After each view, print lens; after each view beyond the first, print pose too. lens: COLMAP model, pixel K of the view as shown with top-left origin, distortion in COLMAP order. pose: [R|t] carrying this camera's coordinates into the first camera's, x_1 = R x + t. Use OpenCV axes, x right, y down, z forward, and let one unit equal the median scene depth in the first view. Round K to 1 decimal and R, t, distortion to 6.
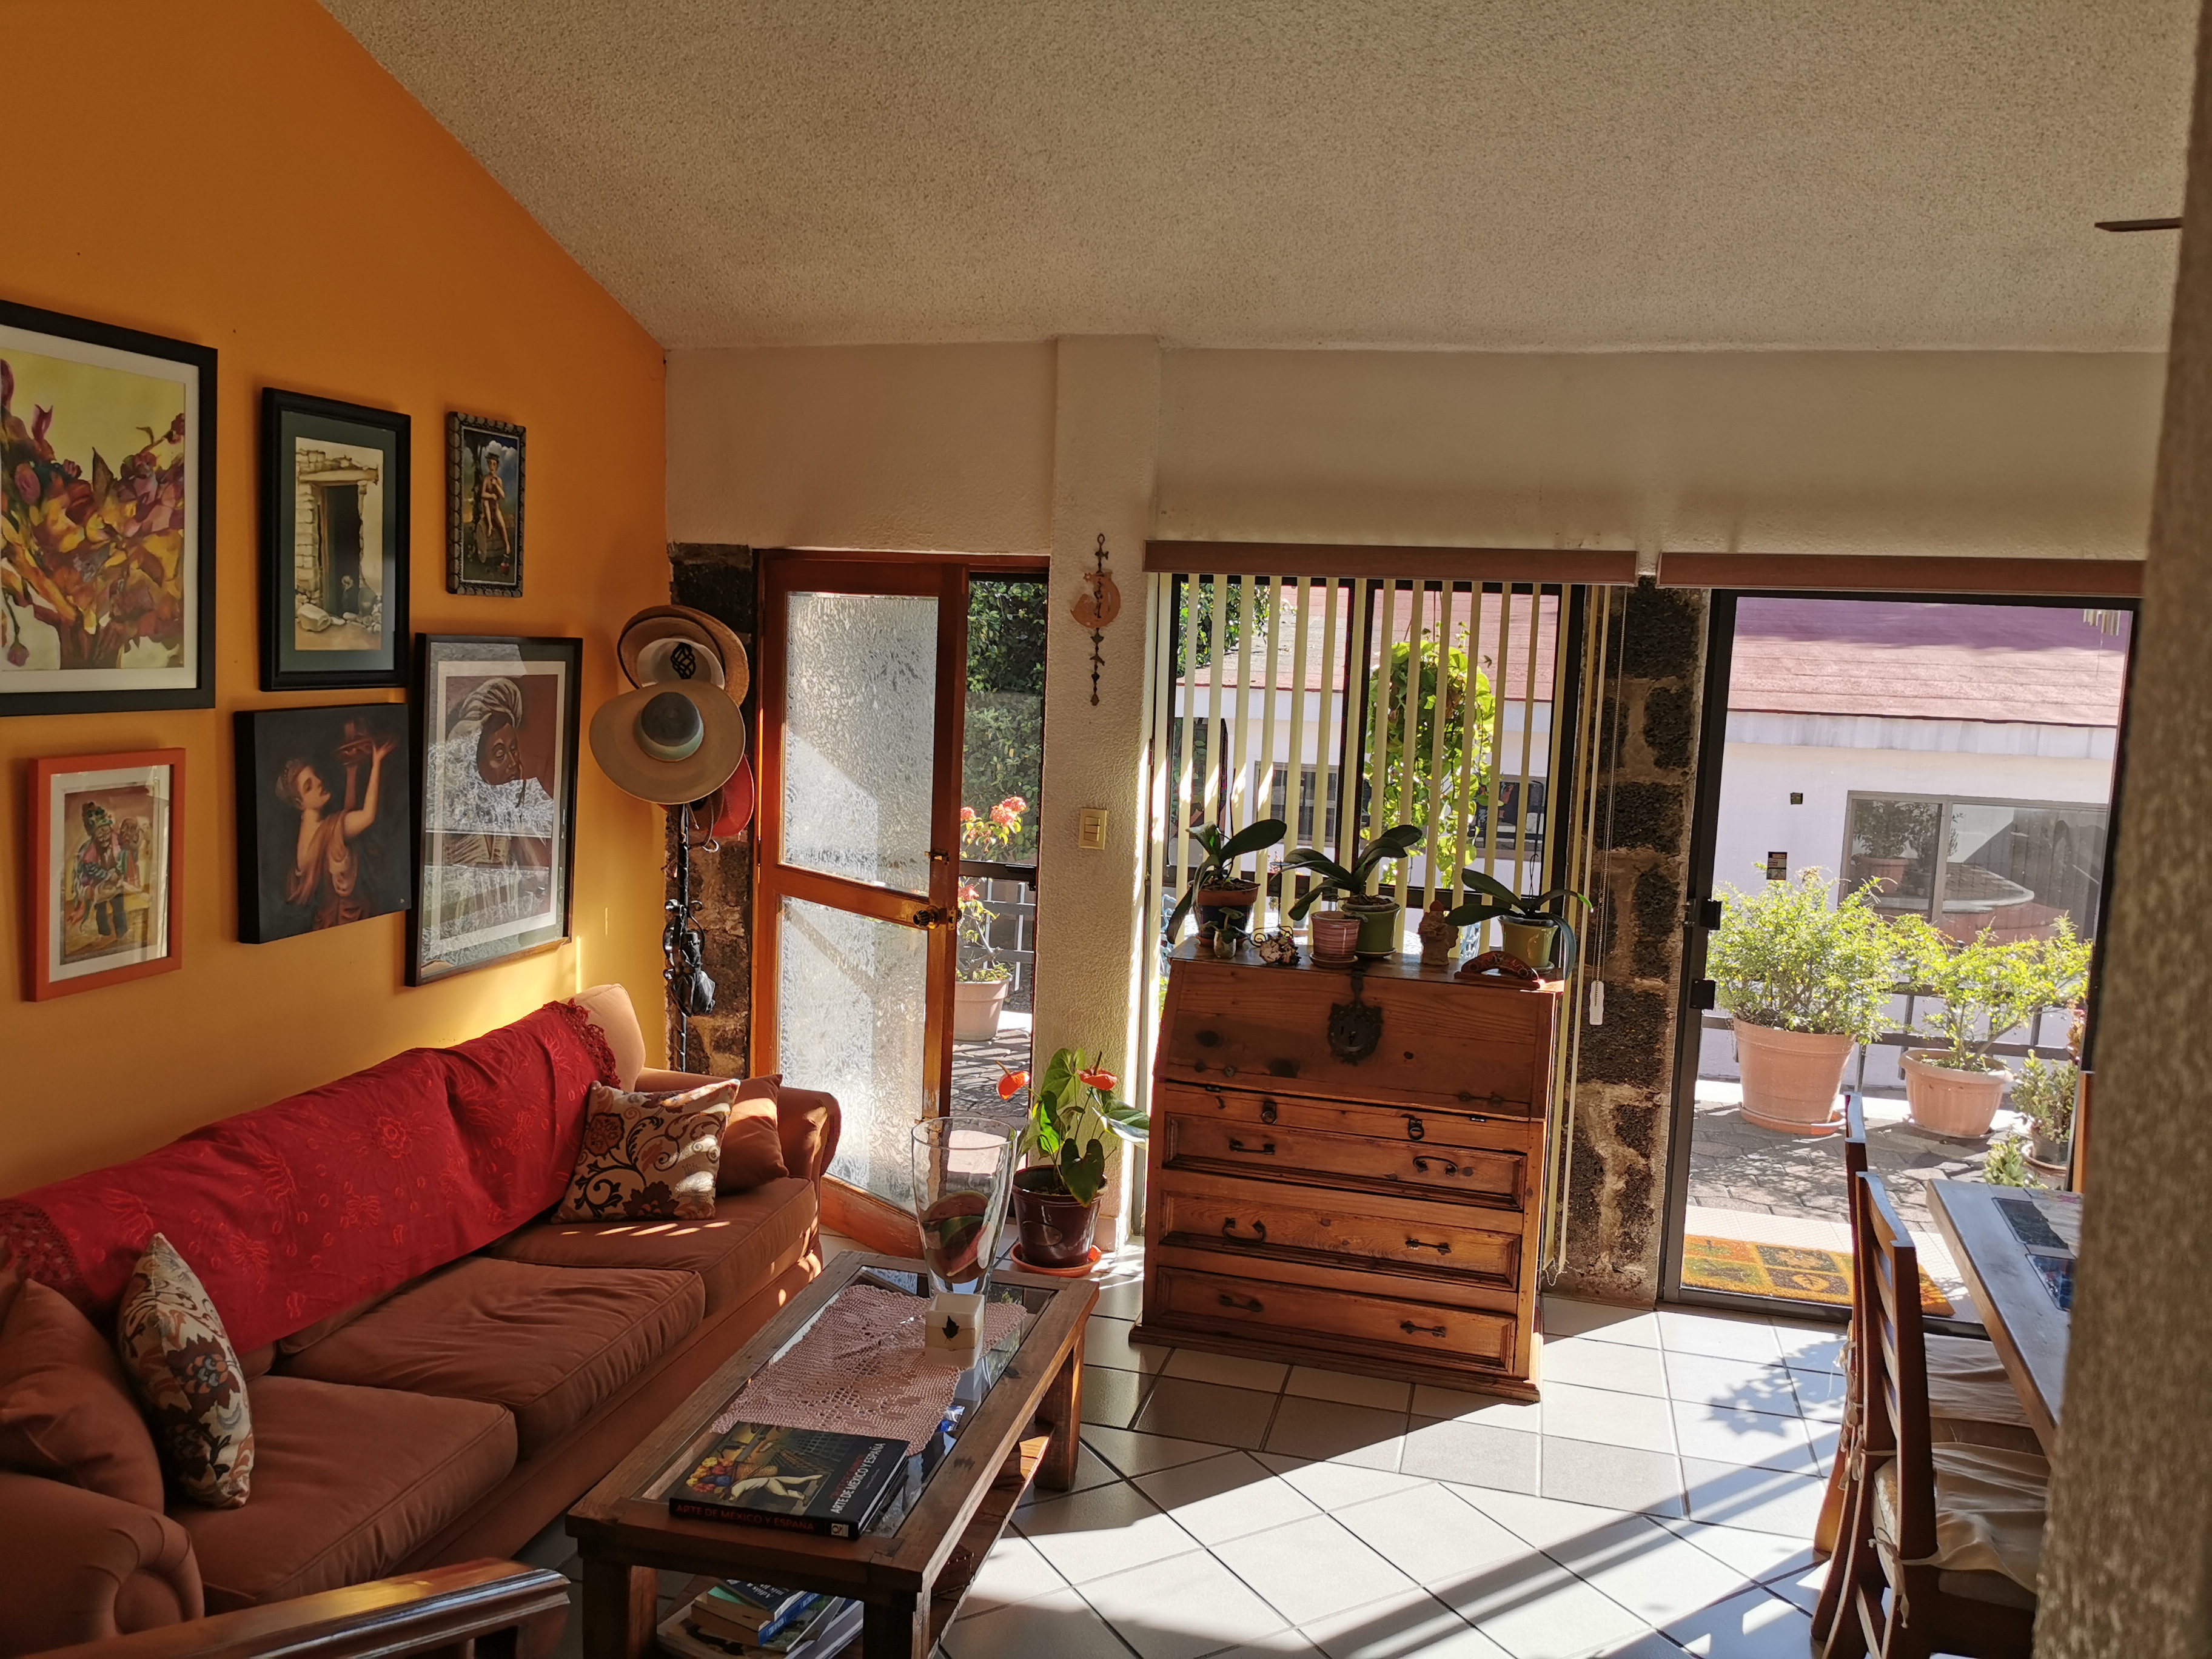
lens RADIAL K [[1734.2, 0, 1118.0], [0, 1734.2, 829.0], [0, 0, 1]] dist [0.068793, -0.103128]
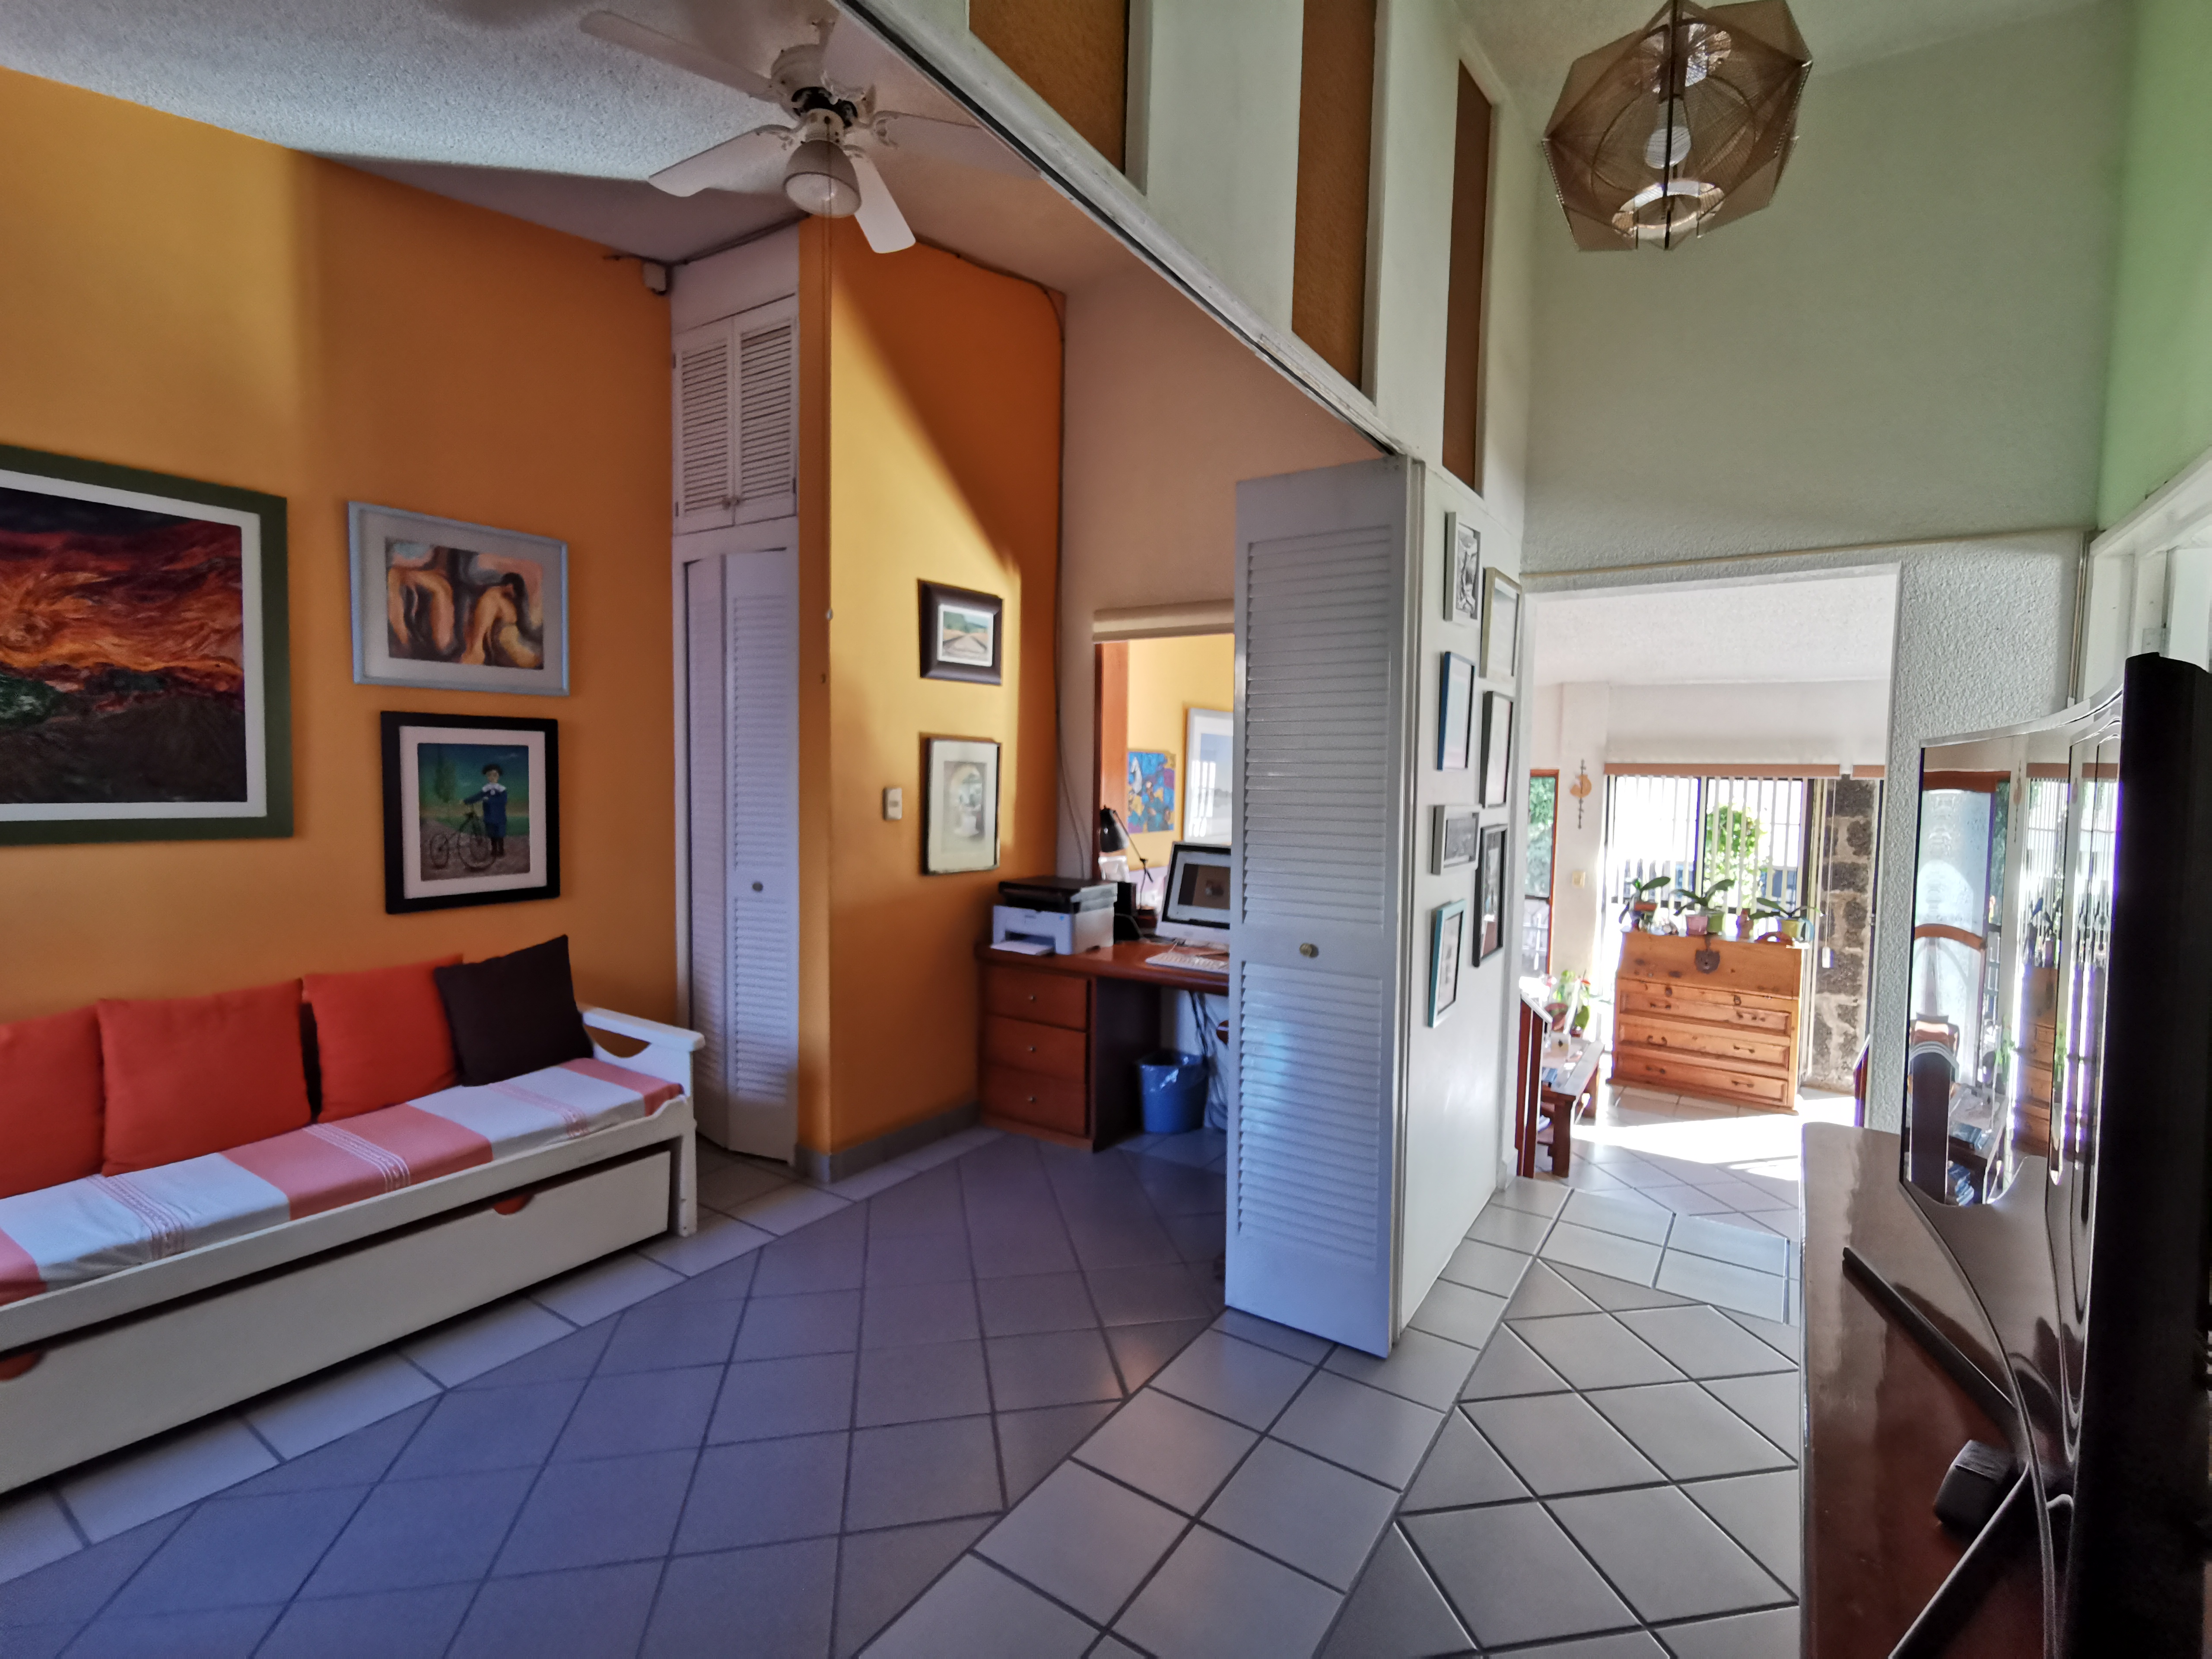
lens RADIAL K [[1048.6, 0, 1093.1], [0, 1048.6, 824.8], [0, 0, 1]] dist [0.000496, 0.025913]
pose [[0.938616, -0.002066, -0.344957, -0.162681], [-0.023769, 0.997218, -0.070648, 0.049540], [0.344144, 0.074510, 0.935956, -0.695143]]
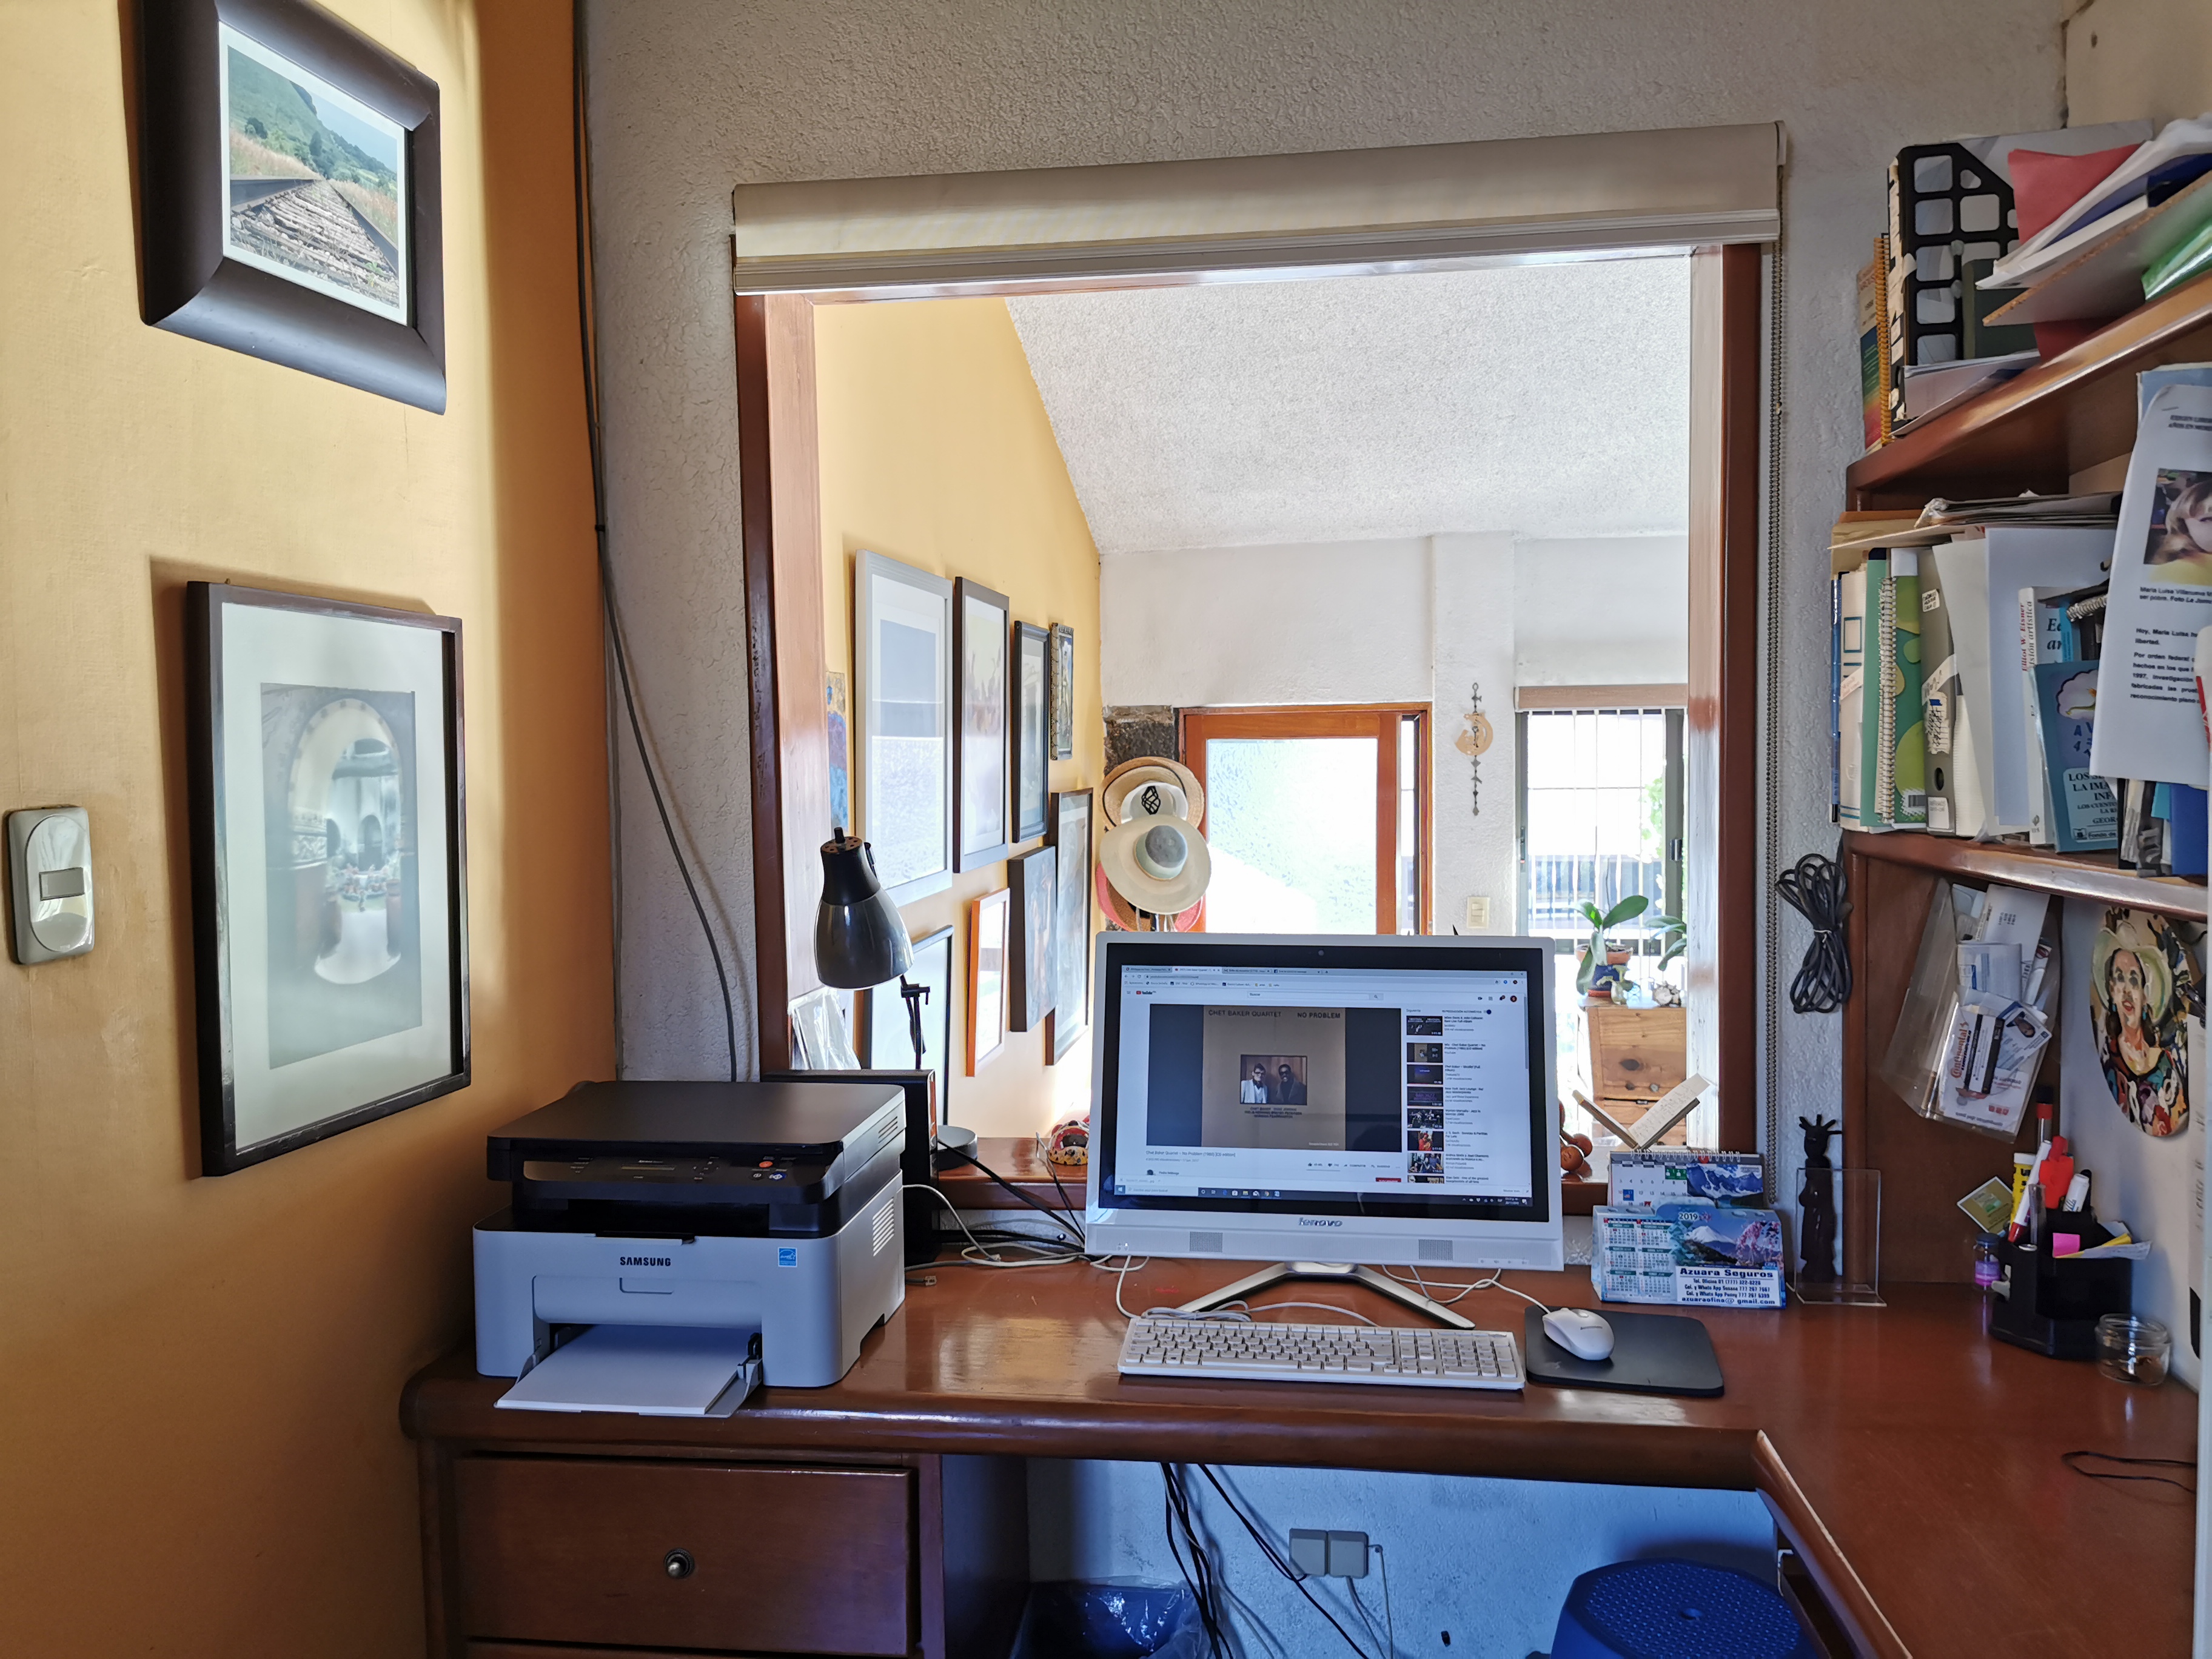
lens RADIAL K [[1734.2, 0, 1118.0], [0, 1734.2, 829.0], [0, 0, 1]] dist [0.068793, -0.103128]
pose [[0.991723, -0.059796, 0.113624, -0.467536], [0.066714, 0.996080, -0.058088, -0.005035], [-0.109705, 0.065187, 0.991824, -0.266791]]
